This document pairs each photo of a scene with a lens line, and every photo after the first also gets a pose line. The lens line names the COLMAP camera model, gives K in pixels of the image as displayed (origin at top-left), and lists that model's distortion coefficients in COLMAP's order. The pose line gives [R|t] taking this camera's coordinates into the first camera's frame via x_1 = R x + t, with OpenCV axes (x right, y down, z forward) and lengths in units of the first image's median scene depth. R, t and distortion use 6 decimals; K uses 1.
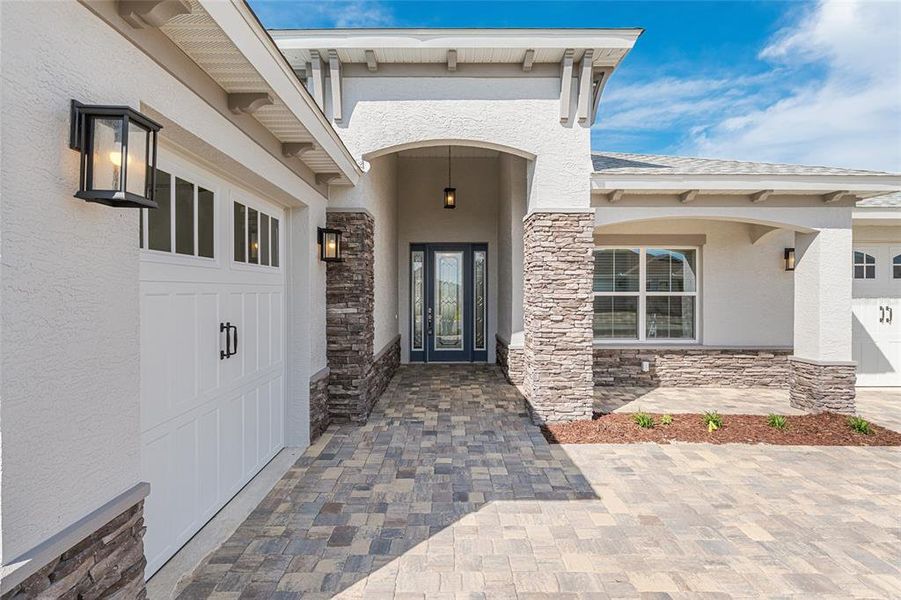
lens RADIAL K [[433.1, 0, 451.9], [0, 433.1, 291.9], [0, 0, 1]] dist [-0.002050, -0.000271]
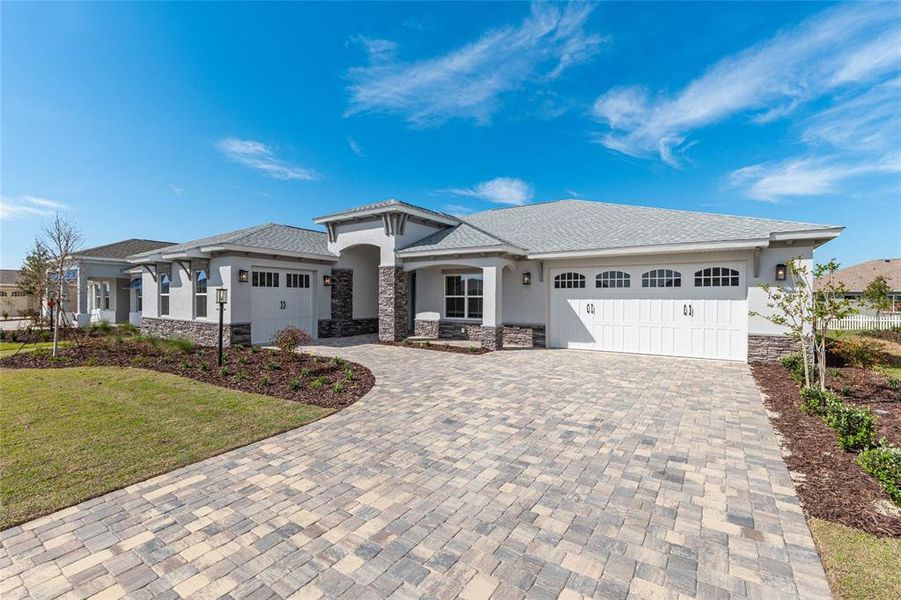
lens RADIAL K [[404.1, 0, 447.6], [0, 404.1, 300.7], [0, 0, 1]] dist [-0.000375, -0.000841]
pose [[0.826448, 0.005566, -0.562985, 1.200807], [-0.008171, 0.999964, -0.002109, 0.023416], [0.562953, 0.006343, 0.826464, -0.555405]]
